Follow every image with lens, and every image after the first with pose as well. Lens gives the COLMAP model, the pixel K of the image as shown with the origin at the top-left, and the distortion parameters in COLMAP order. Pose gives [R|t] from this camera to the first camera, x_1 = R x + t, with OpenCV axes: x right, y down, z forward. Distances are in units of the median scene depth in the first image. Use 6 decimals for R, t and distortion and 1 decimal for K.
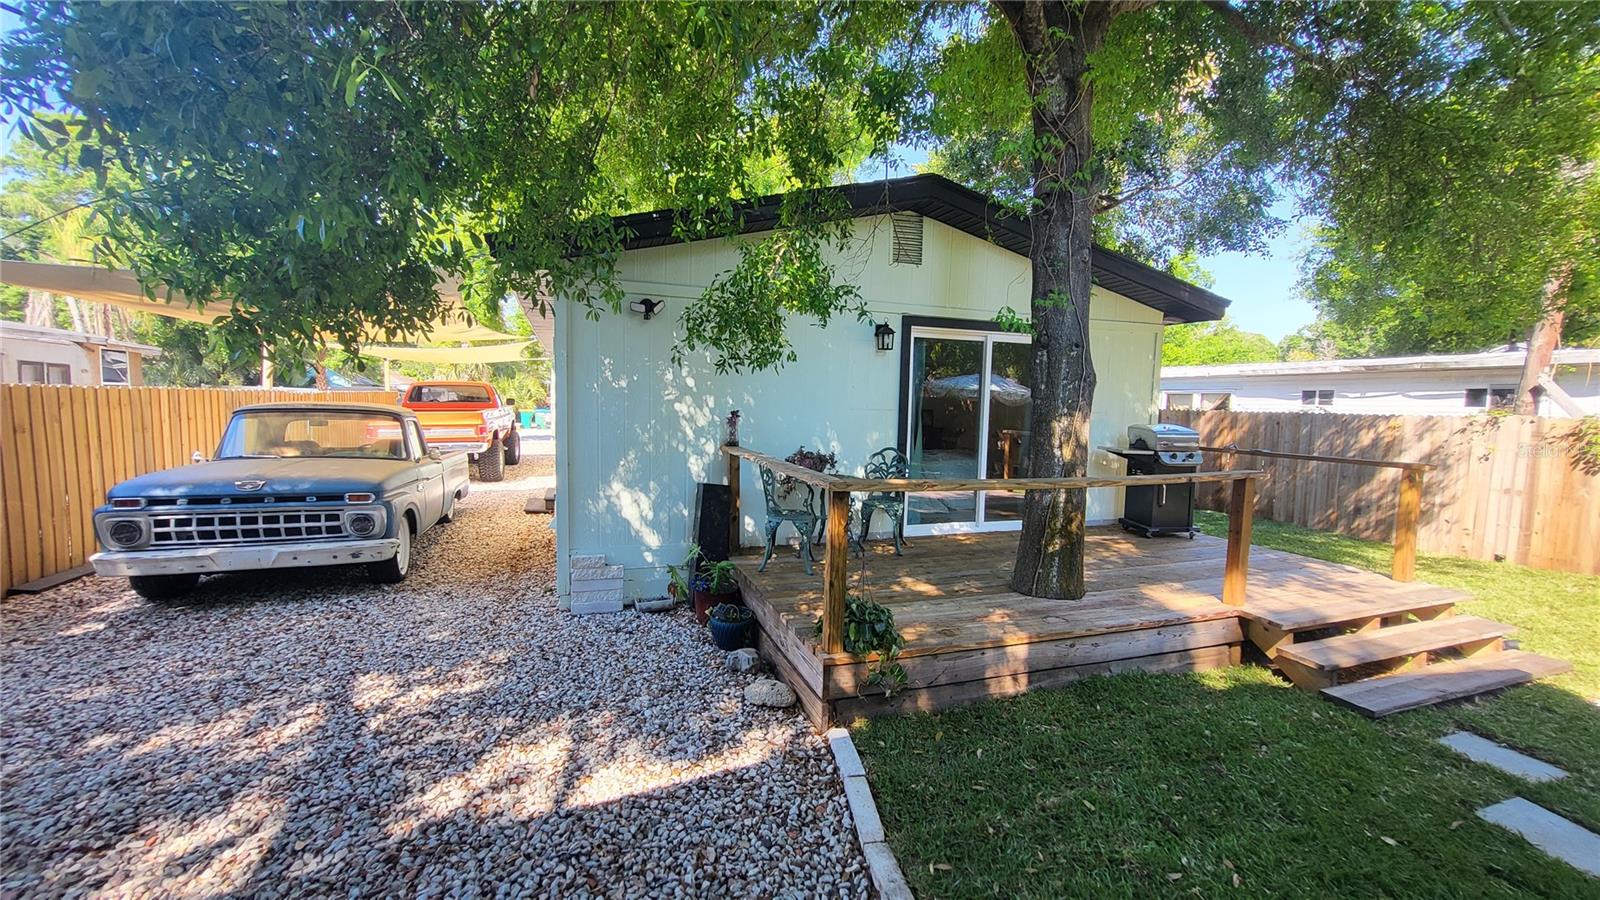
lens RADIAL K [[628.9, 0, 792.6], [0, 628.9, 452.2], [0, 0, 1]] dist [0.004810, -0.001108]
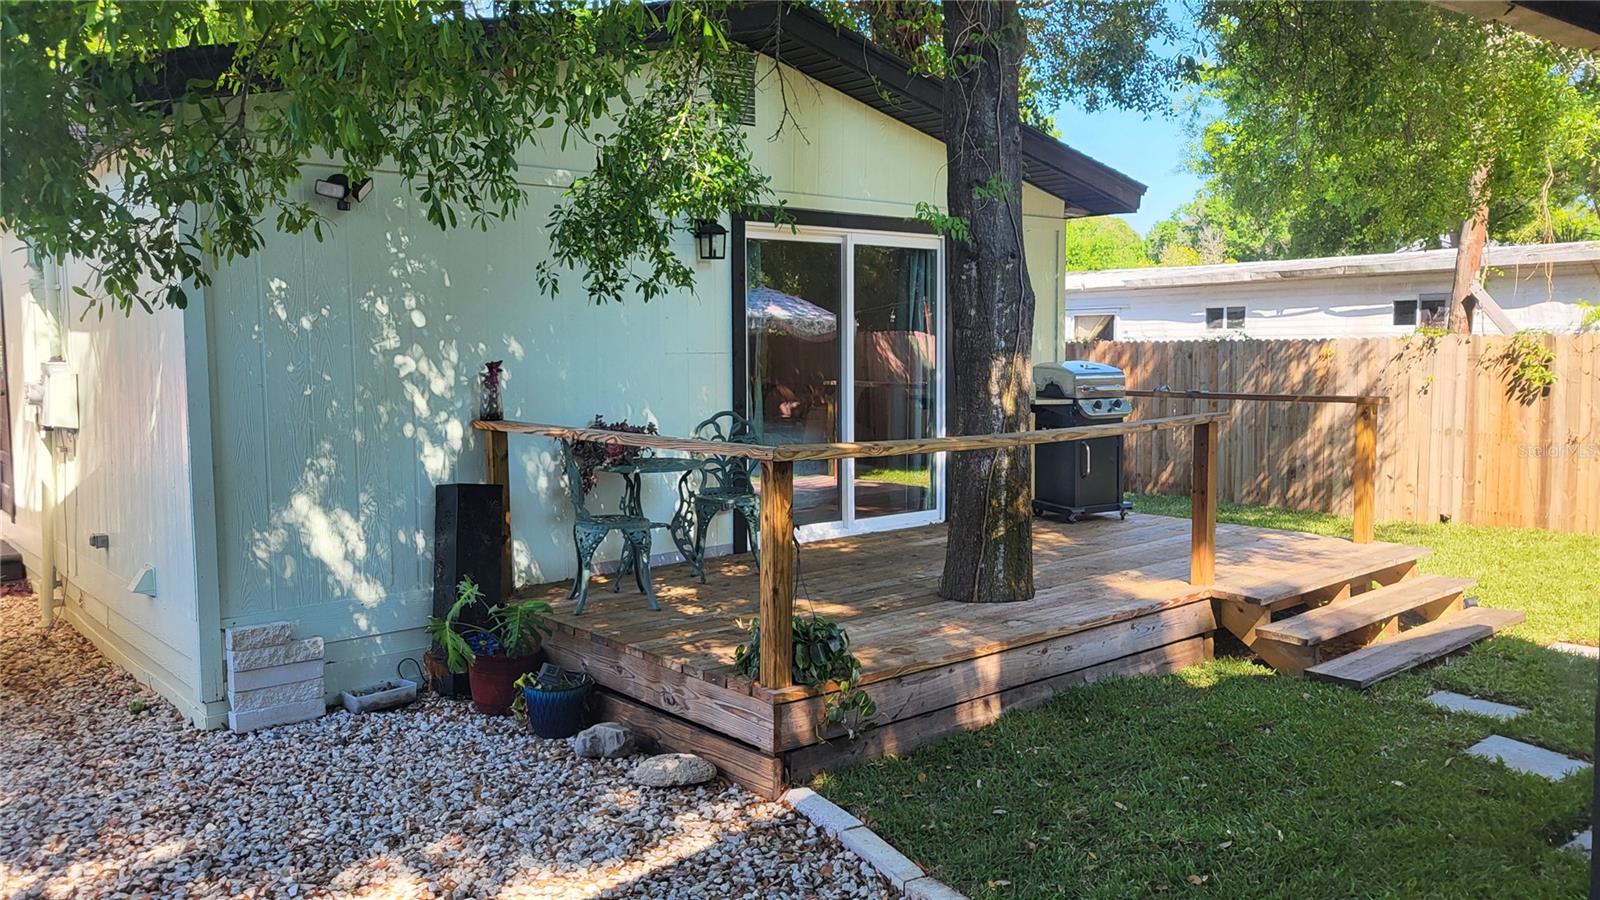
lens RADIAL K [[1208.5, 0, 785.9], [0, 1208.5, 439.2], [0, 0, 1]] dist [0.047788, -0.021025]
pose [[0.934028, -0.057377, 0.352560, -0.264604], [0.057810, 0.998284, 0.009310, 0.014343], [-0.352490, 0.011686, 0.935743, -0.200127]]
